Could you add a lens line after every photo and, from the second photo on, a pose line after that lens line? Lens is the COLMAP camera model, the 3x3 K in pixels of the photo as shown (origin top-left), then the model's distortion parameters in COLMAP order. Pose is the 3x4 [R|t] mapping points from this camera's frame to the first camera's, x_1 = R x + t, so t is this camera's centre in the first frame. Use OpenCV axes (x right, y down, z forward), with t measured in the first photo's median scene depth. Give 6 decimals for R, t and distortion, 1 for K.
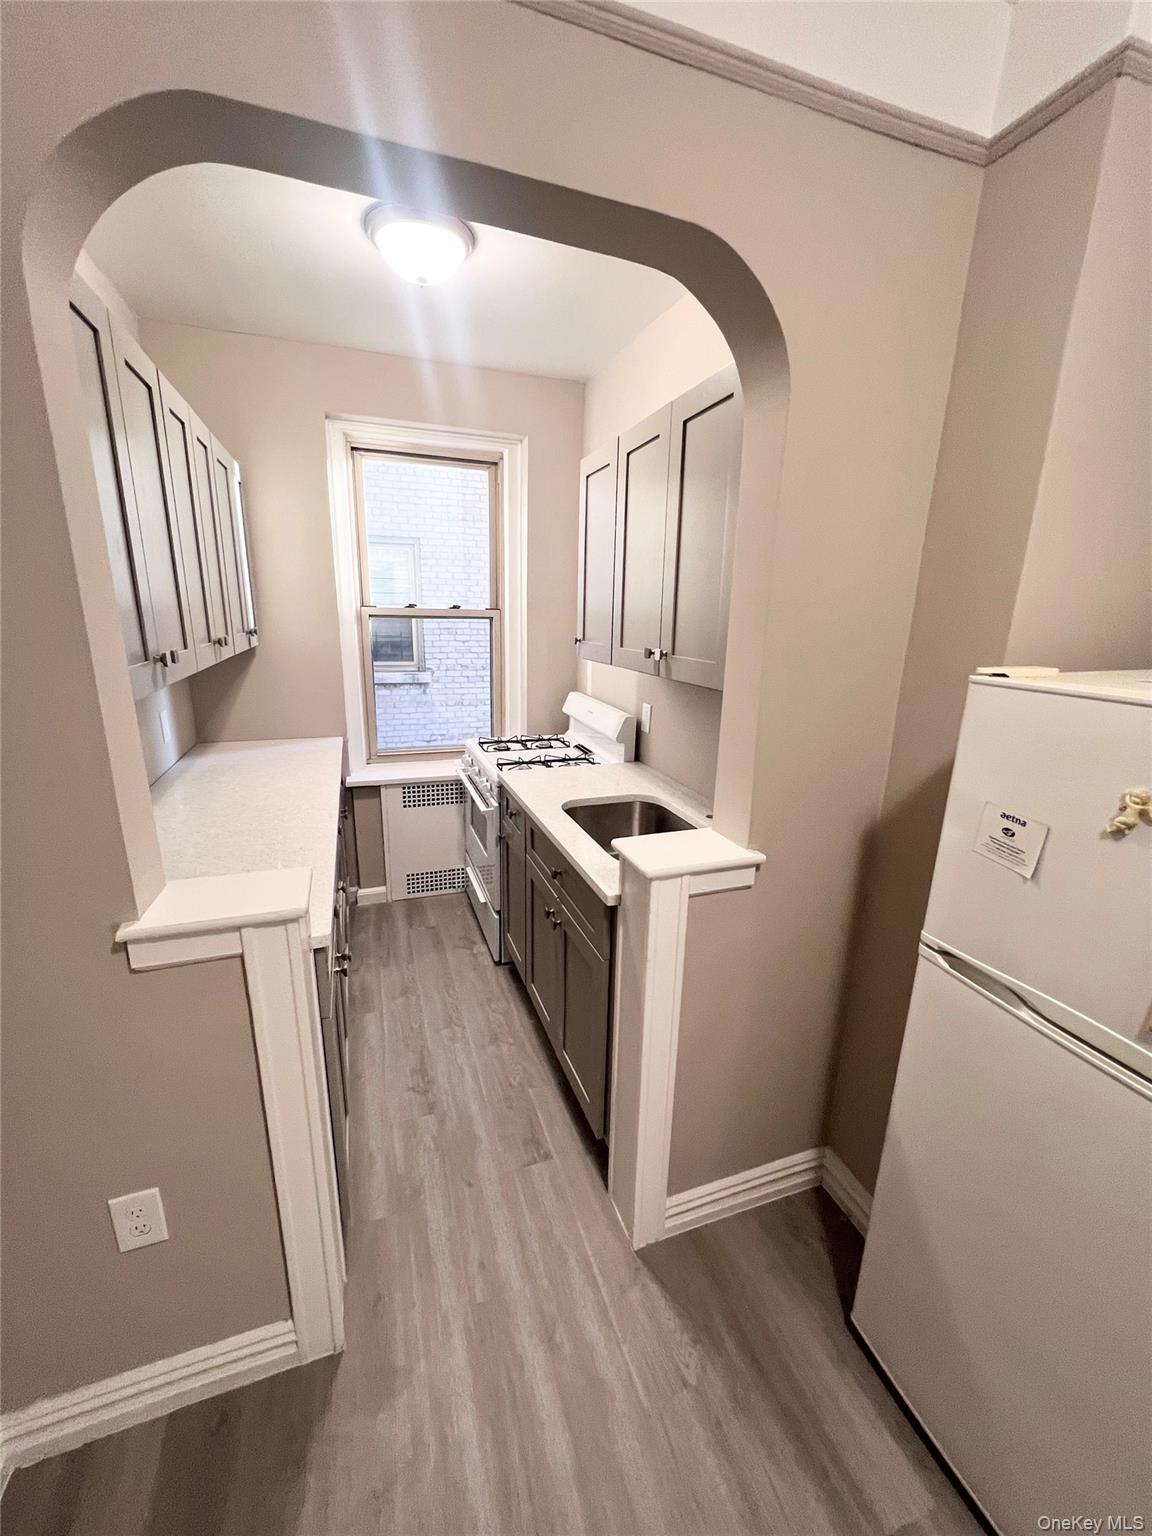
lens RADIAL K [[611.9, 0, 576.6], [0, 611.9, 766.0], [0, 0, 1]] dist [-0.009765, -0.000081]
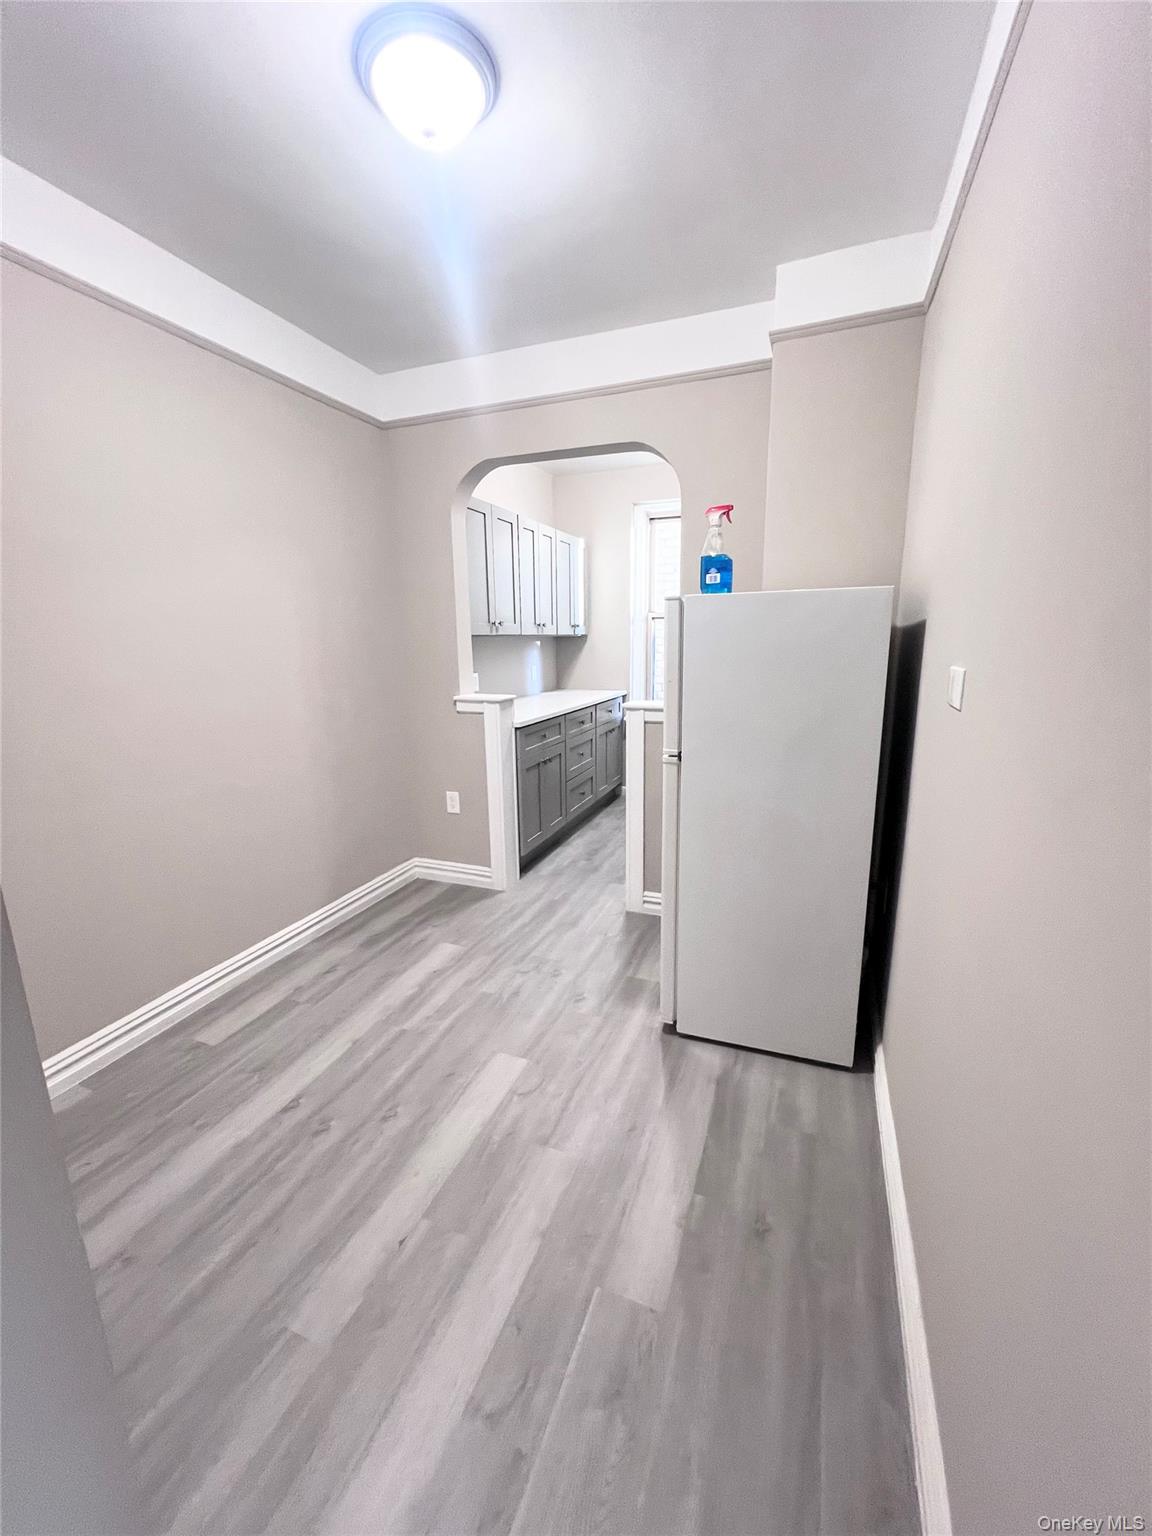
lens RADIAL K [[611.9, 0, 574.9], [0, 611.9, 770.0], [0, 0, 1]] dist [-0.009765, -0.000081]
pose [[0.760789, 0.110936, -0.639448, 1.394599], [-0.135411, 0.990731, 0.010774, 0.390160], [0.634716, 0.078392, 0.768759, -0.811432]]
